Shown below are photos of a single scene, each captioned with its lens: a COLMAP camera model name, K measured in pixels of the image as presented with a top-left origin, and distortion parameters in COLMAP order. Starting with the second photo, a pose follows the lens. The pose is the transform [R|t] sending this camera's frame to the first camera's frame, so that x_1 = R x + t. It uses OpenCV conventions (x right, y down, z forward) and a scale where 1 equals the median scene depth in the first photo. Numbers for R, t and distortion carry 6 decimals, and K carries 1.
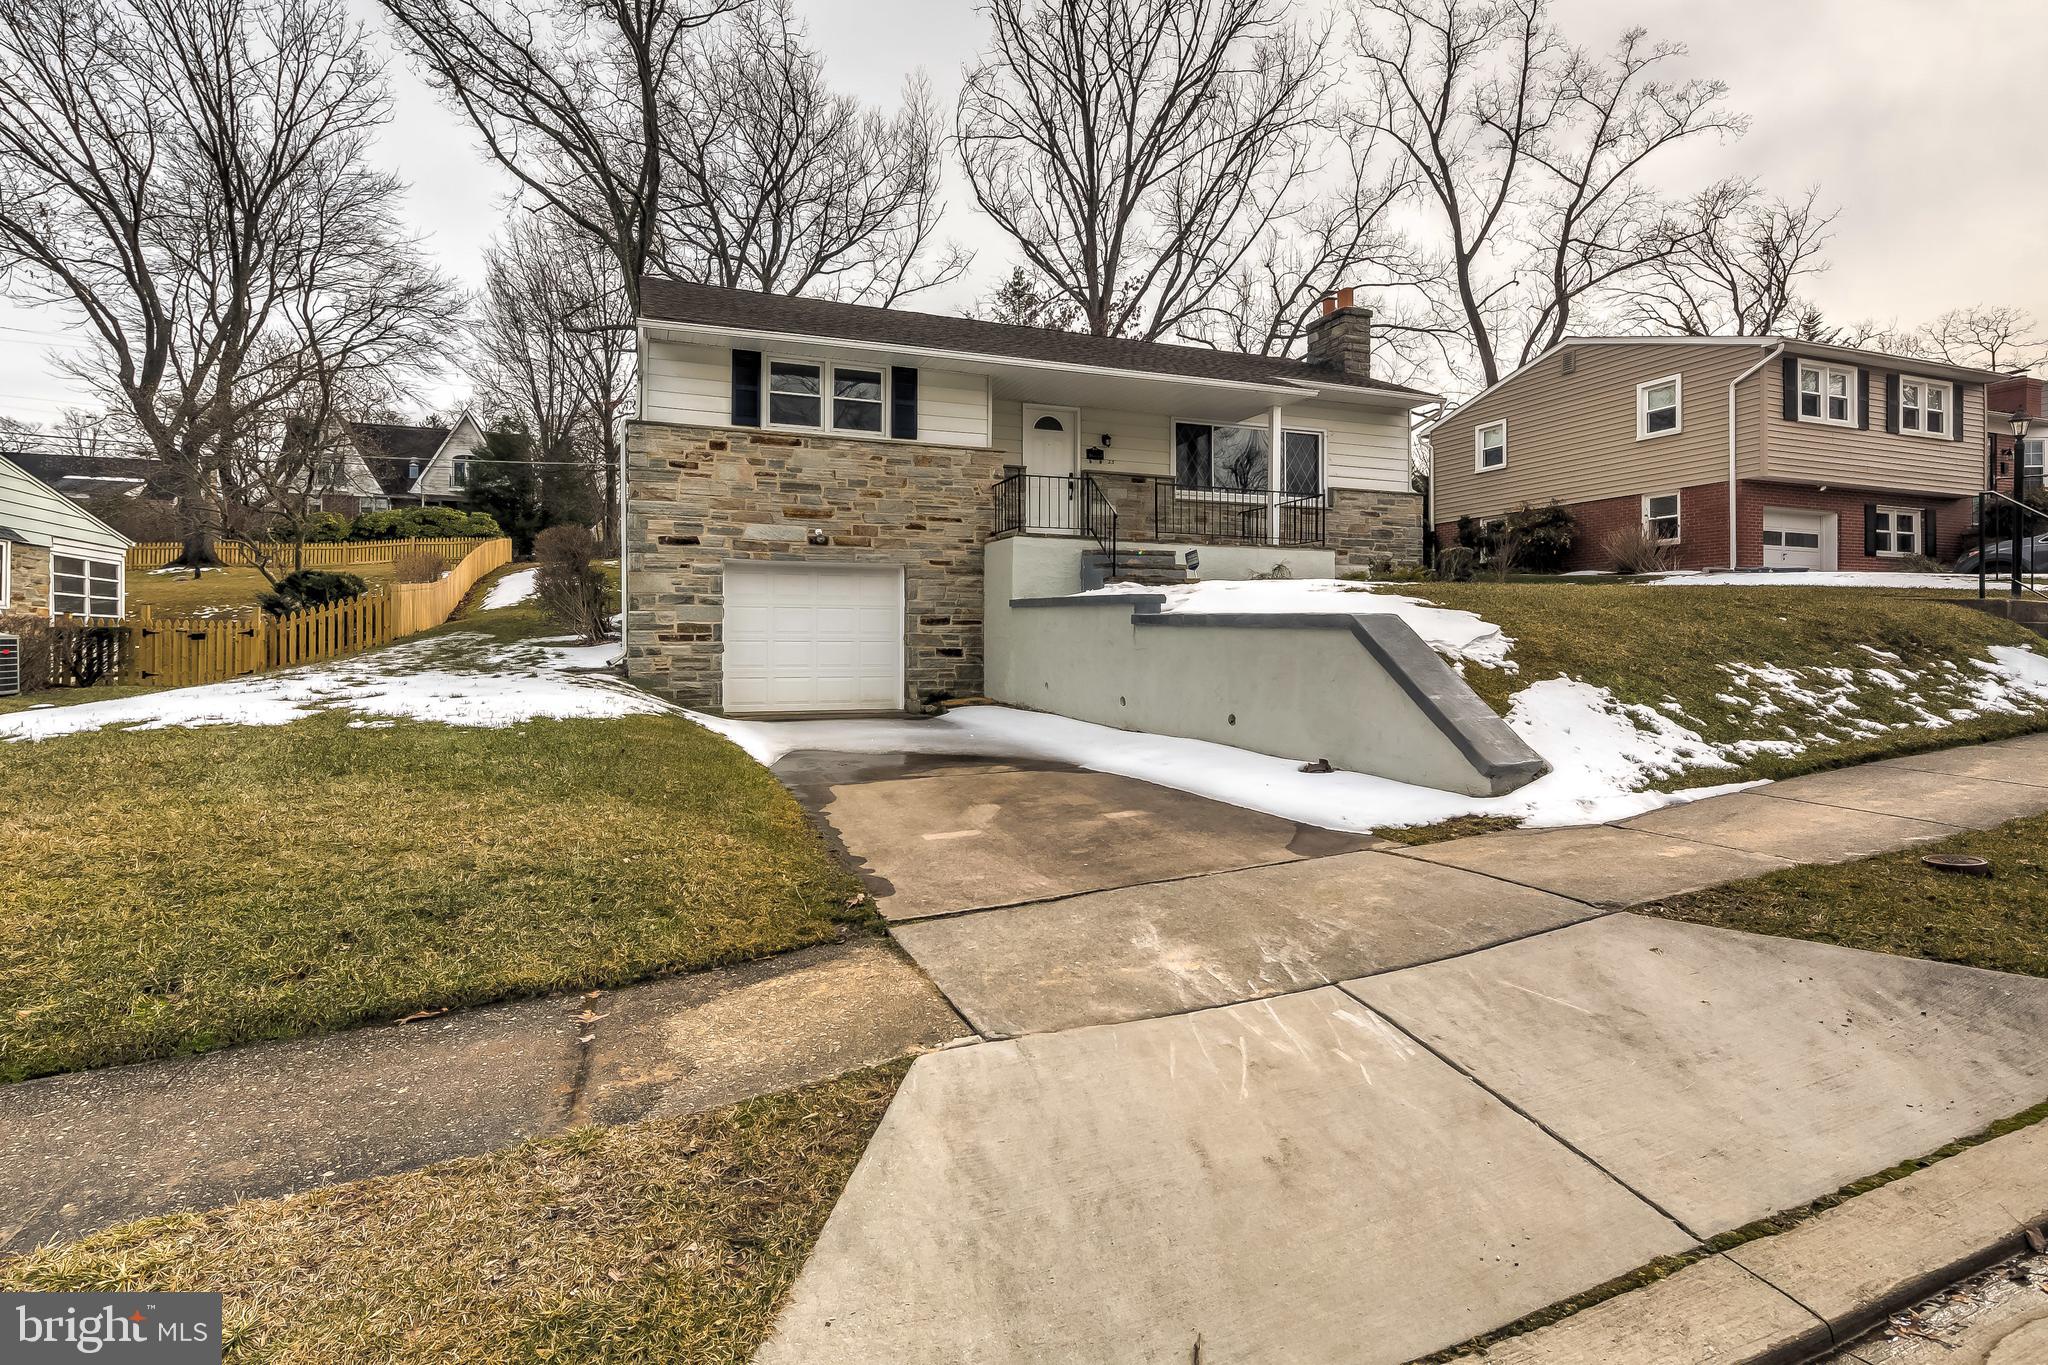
lens RADIAL K [[997.9, 0, 1021.4], [0, 997.9, 671.2], [0, 0, 1]] dist [0.002200, 0.000144]
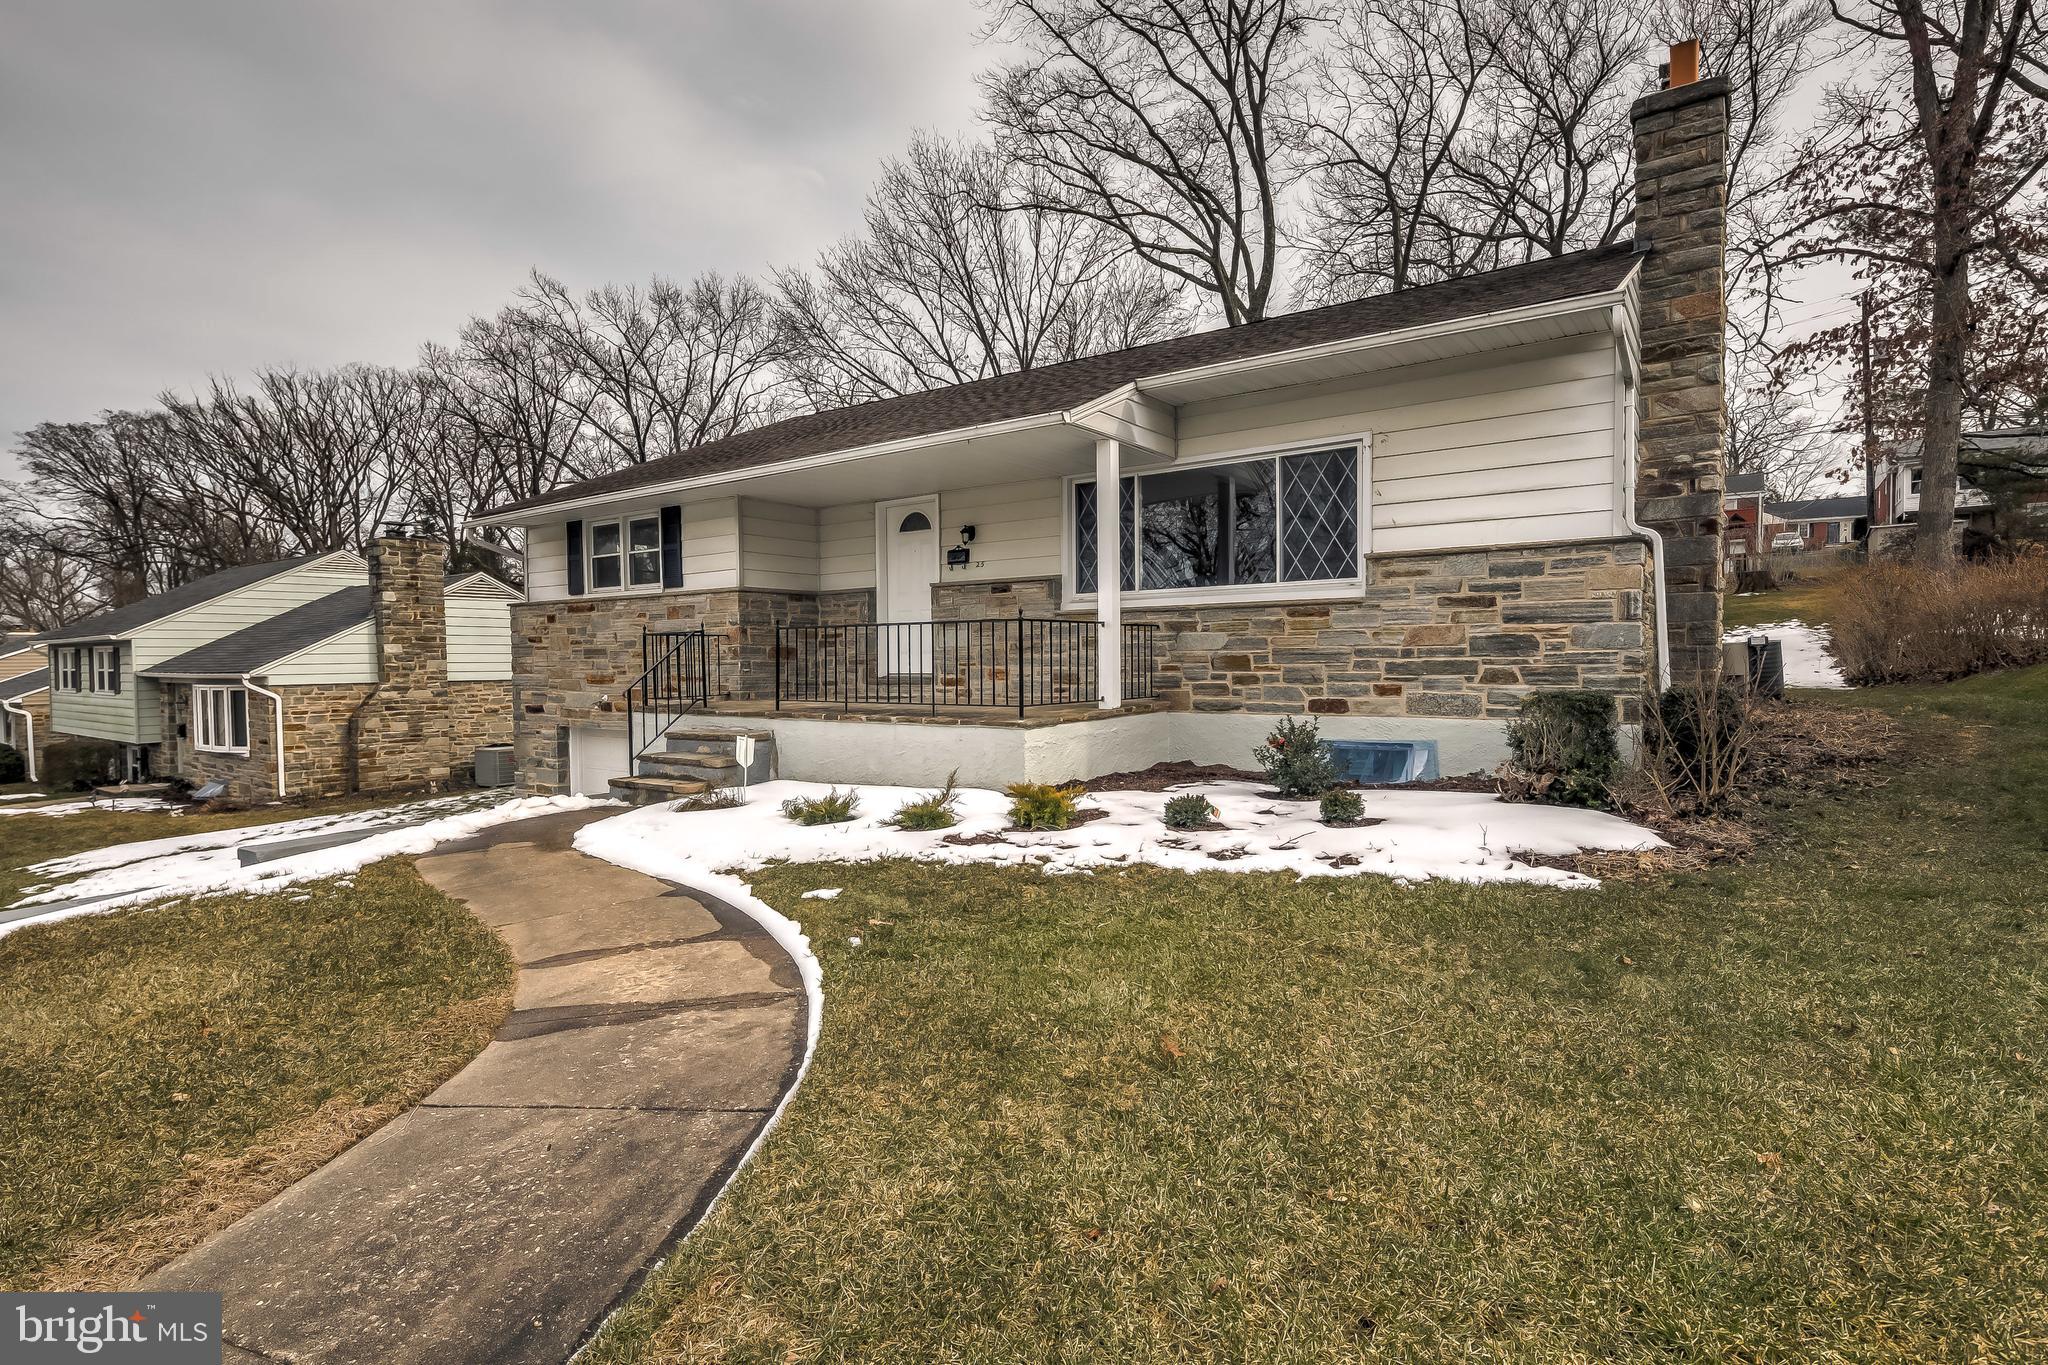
lens RADIAL K [[1020.0, 0, 1020.1], [0, 1020.0, 697.2], [0, 0, 1]] dist [0.002057, 0.000230]
pose [[0.550075, 0.023328, -0.834790, 0.813867], [-0.012096, 0.999727, 0.019967, -0.159937], [0.835028, -0.000886, 0.550207, 0.768745]]
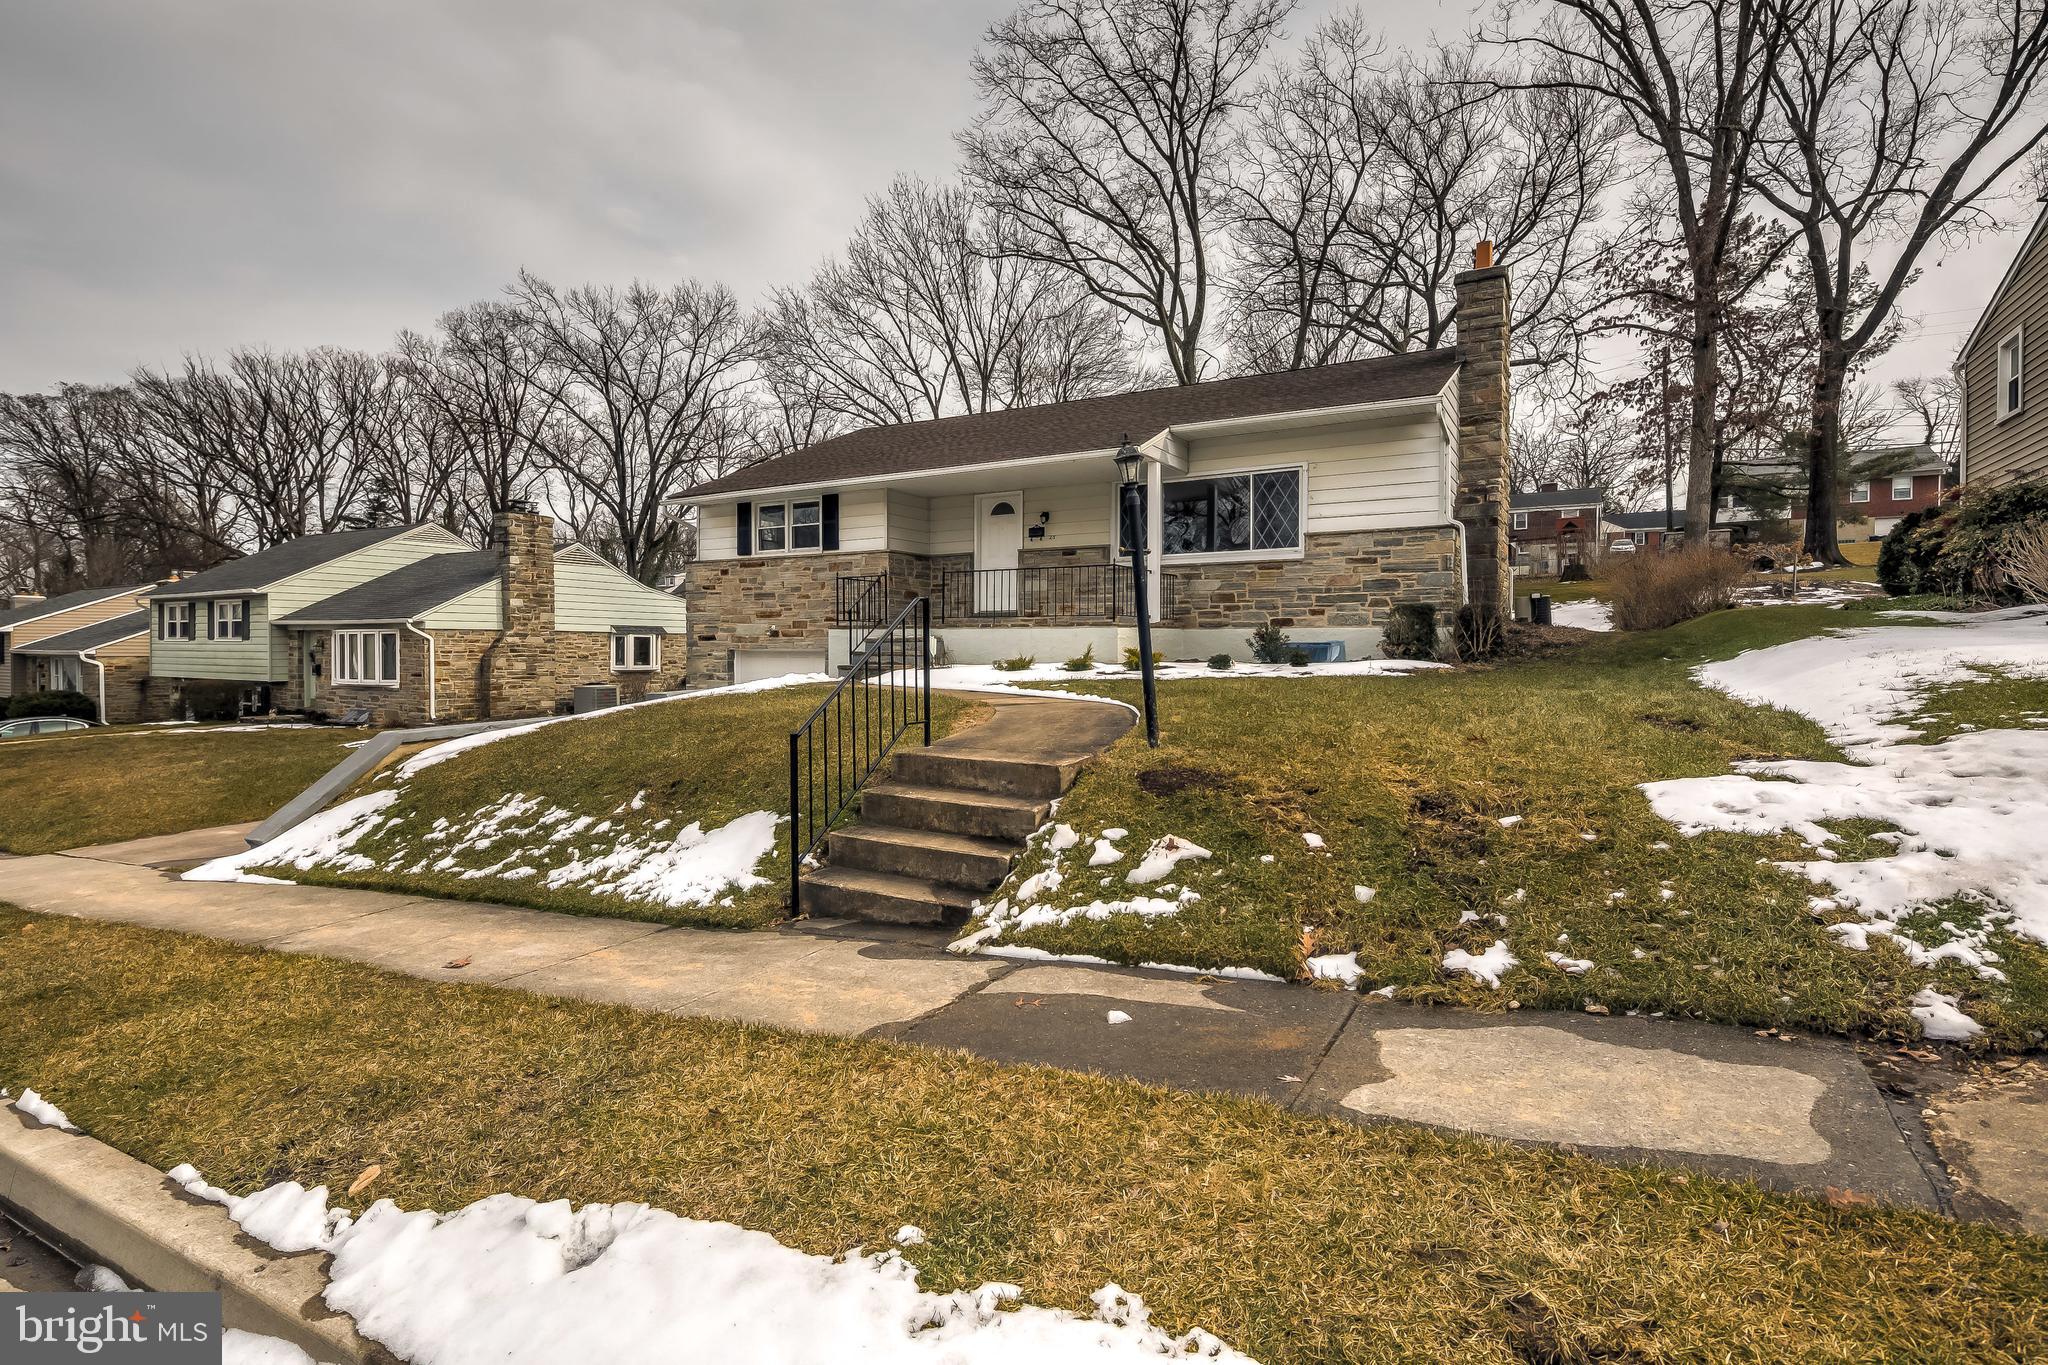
lens RADIAL K [[997.9, 0, 1021.4], [0, 997.9, 671.2], [0, 0, 1]] dist [0.002200, 0.000144]
pose [[0.622507, 0.015722, -0.782457, 1.046127], [-0.022588, 0.999743, 0.002118, -0.087515], [0.782289, 0.016356, 0.622701, 0.403359]]
